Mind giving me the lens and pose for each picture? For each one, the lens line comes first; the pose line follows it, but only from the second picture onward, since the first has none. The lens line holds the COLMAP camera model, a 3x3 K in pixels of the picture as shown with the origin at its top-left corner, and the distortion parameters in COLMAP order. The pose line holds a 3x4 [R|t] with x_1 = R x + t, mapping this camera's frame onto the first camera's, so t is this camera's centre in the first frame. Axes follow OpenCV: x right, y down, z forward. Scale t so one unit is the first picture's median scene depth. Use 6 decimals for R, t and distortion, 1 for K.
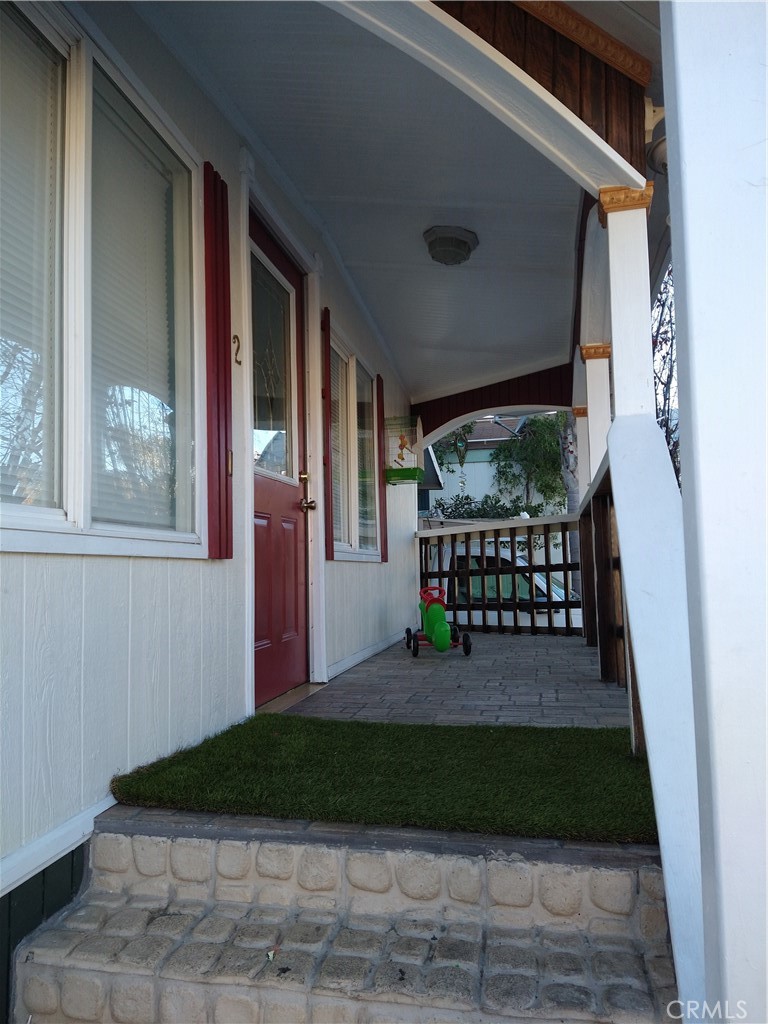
lens RADIAL K [[786.6, 0, 385.0], [0, 786.6, 508.0], [0, 0, 1]] dist [0.152567, -0.251460]
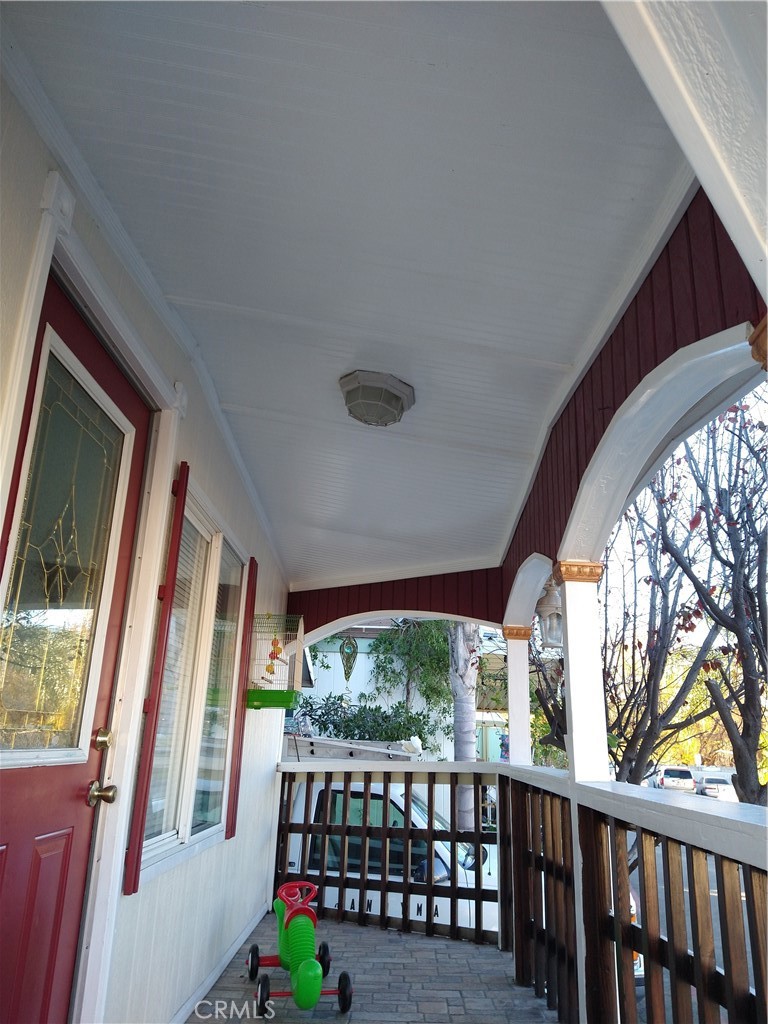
lens RADIAL K [[786.6, 0, 385.0], [0, 786.6, 508.0], [0, 0, 1]] dist [0.152567, -0.251460]
pose [[0.981921, 0.105783, 0.156975, -0.007725], [-0.070795, 0.974323, -0.213737, -0.066543], [-0.175554, 0.198760, 0.964197, 0.264478]]
